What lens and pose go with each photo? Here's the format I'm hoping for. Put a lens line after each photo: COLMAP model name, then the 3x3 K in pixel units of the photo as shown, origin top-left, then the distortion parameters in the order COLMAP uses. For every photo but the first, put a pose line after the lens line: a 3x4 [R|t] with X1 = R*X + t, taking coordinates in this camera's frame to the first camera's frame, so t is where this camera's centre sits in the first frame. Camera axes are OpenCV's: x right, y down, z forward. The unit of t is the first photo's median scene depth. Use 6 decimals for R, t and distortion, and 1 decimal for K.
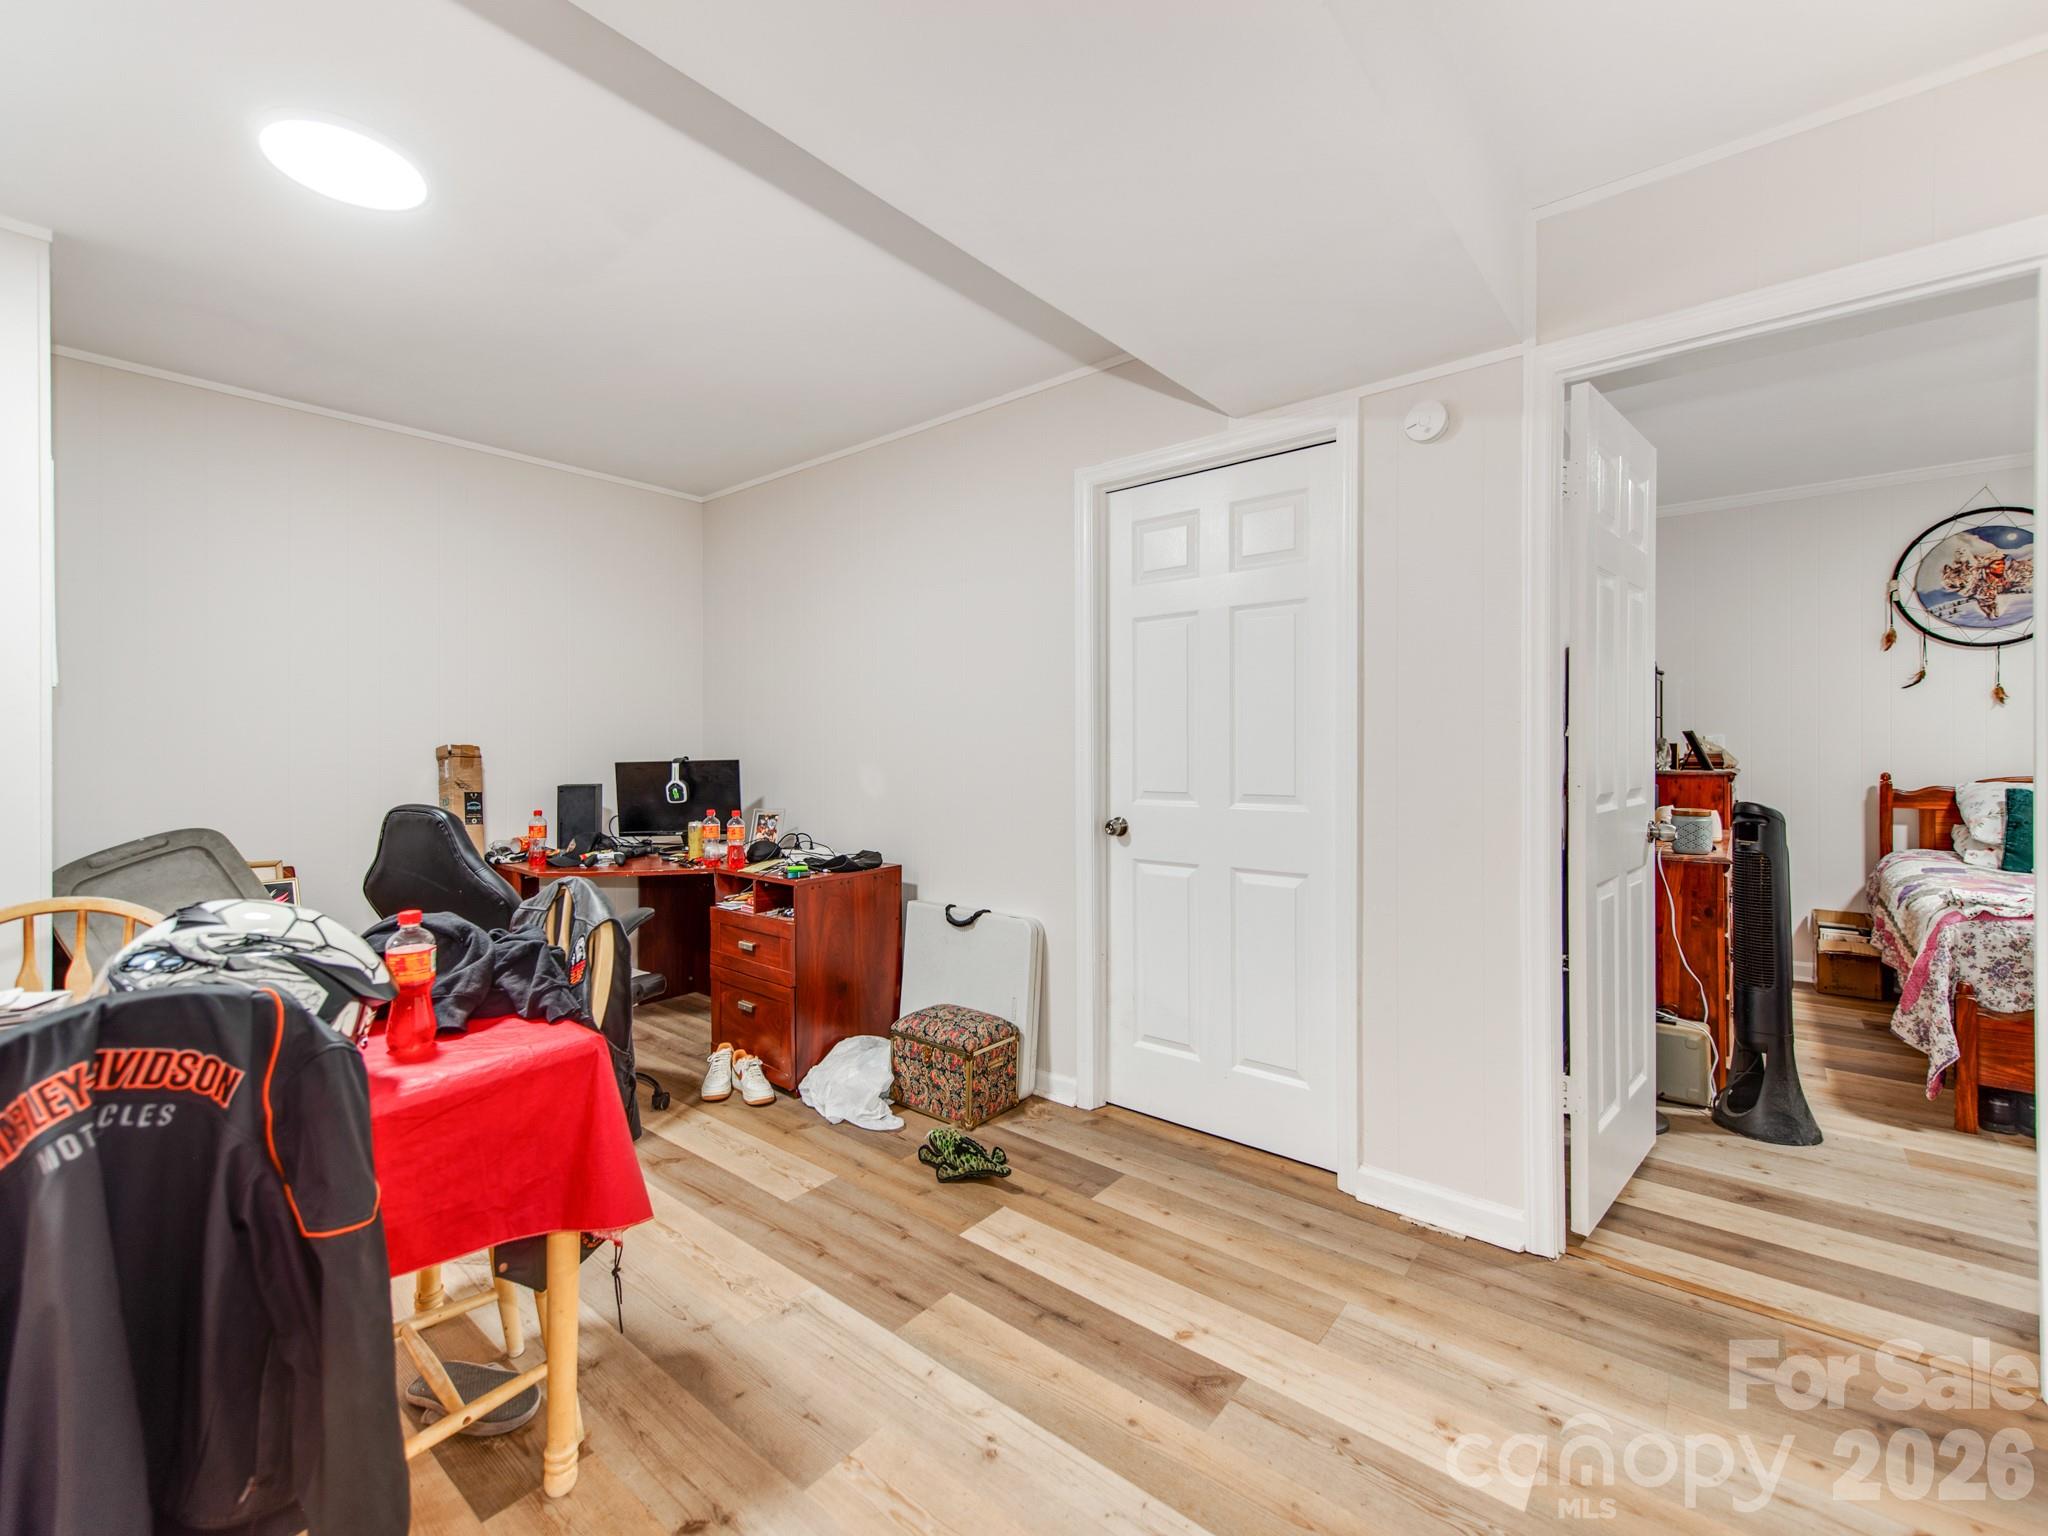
lens RADIAL K [[862.5, 0, 1026.9], [0, 862.5, 752.1], [0, 0, 1]] dist [0.024781, -0.006356]
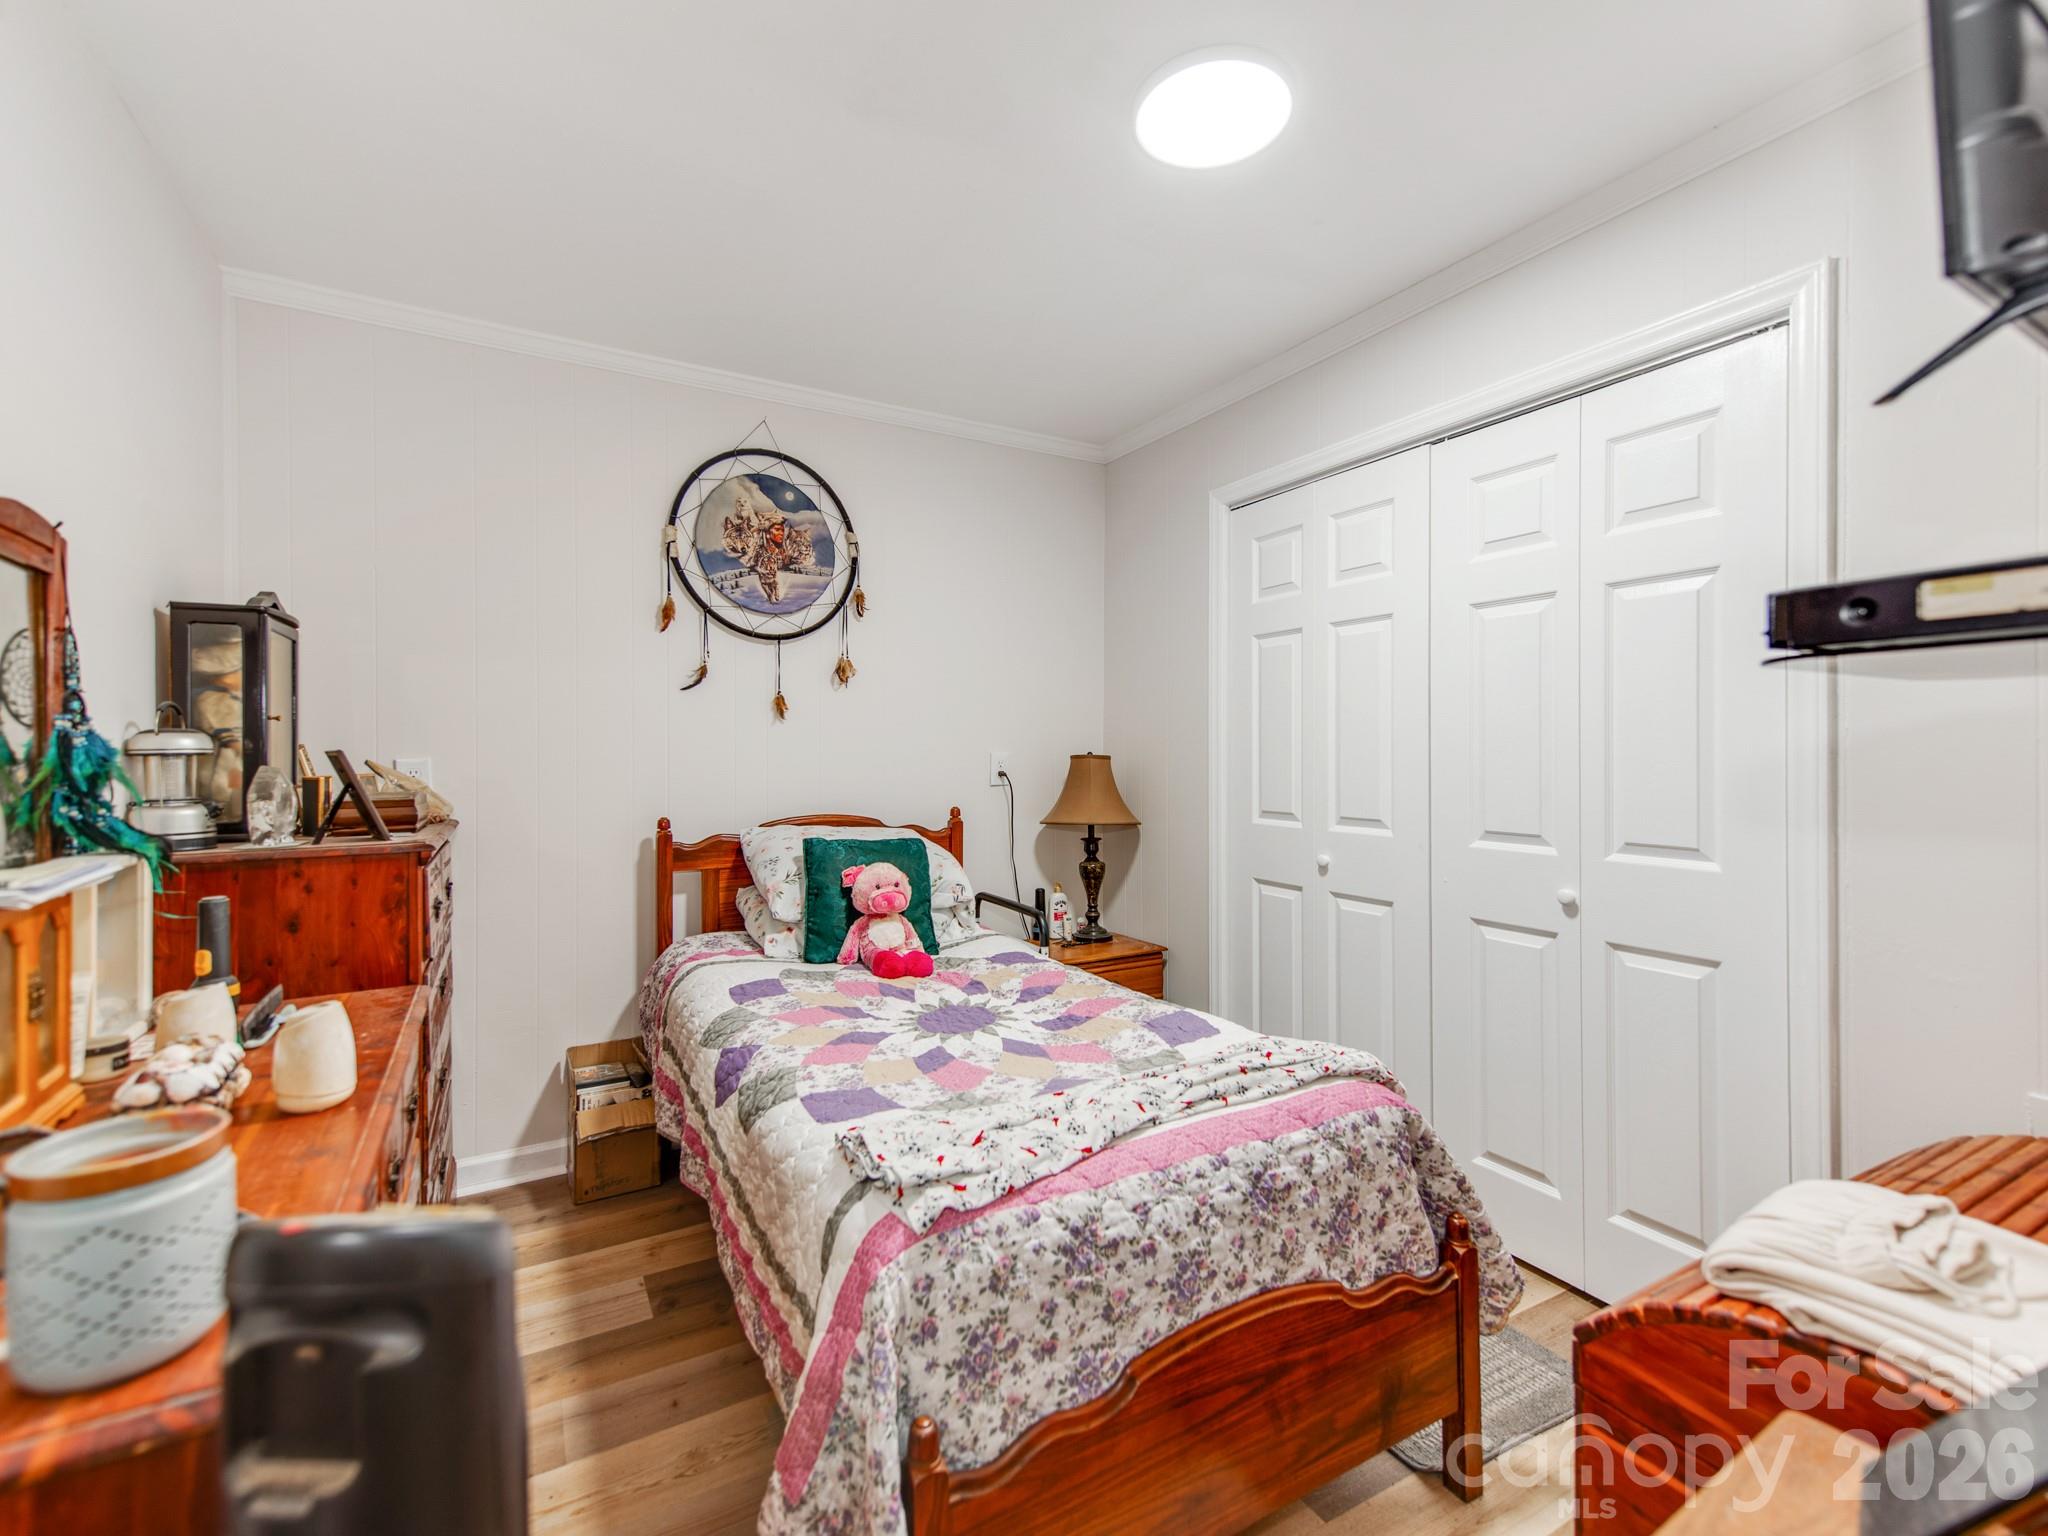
lens RADIAL K [[862.5, 0, 1026.9], [0, 862.5, 752.1], [0, 0, 1]] dist [0.024781, -0.006356]
pose [[0.334095, 0.009421, 0.942492, 0.481920], [0.006355, 0.999905, -0.012248, -0.015885], [-0.942518, 0.010082, 0.334004, 0.553436]]
